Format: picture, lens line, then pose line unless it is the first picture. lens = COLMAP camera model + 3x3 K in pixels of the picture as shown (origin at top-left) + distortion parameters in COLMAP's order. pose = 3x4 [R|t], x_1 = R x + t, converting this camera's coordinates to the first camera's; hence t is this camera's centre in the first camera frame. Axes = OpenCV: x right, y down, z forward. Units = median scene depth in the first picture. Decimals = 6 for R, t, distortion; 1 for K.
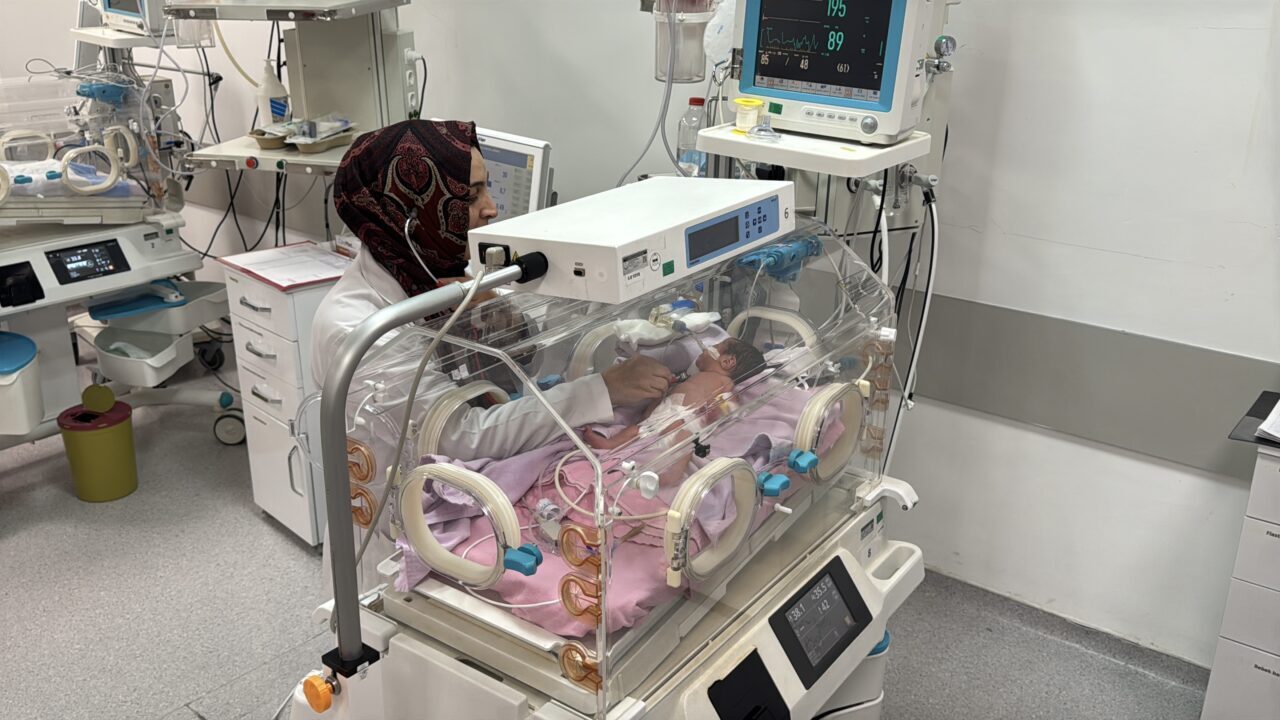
lens RADIAL K [[1072.0, 0, 636.3], [0, 1072.0, 368.3], [0, 0, 1]] dist [0.063657, -0.059224]
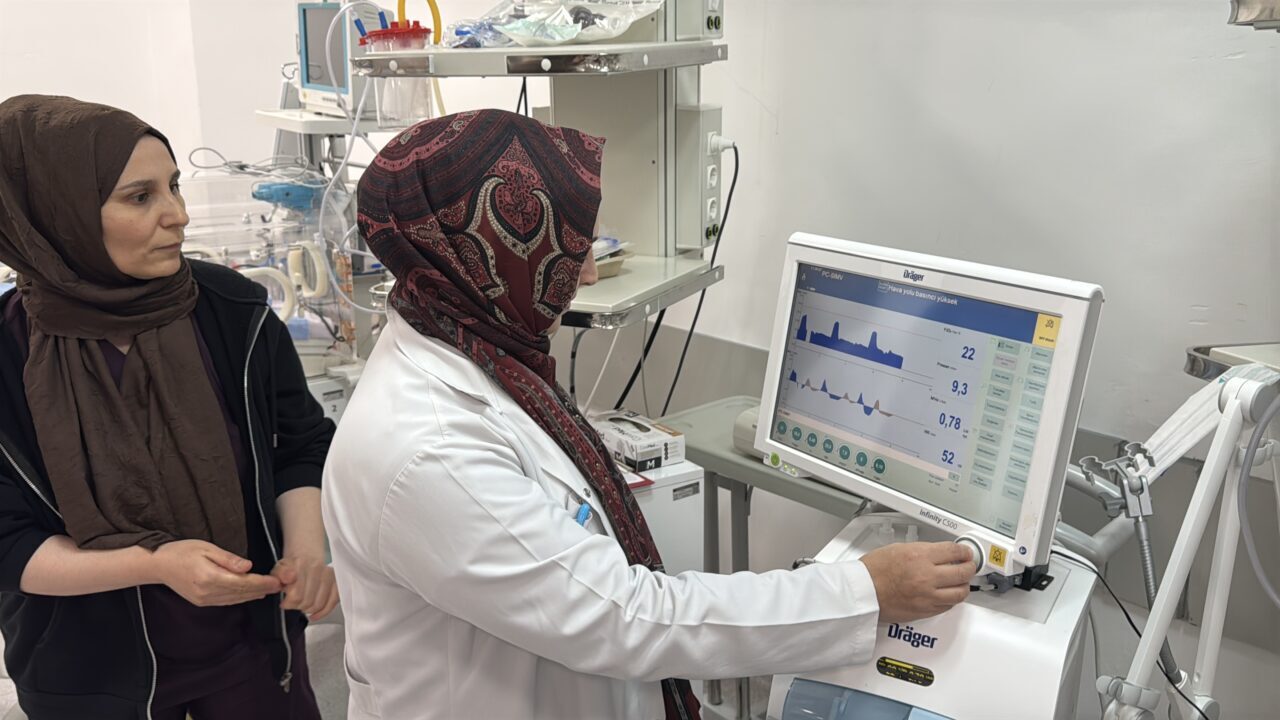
lens RADIAL K [[1072.0, 0, 651.3], [0, 1072.0, 385.9], [0, 0, 1]] dist [0.063657, -0.059224]
pose [[0.980374, 0.045471, -0.191832, -0.218096], [-0.064205, 0.993631, -0.092600, -0.152181], [0.186399, 0.103099, 0.977050, 0.701551]]
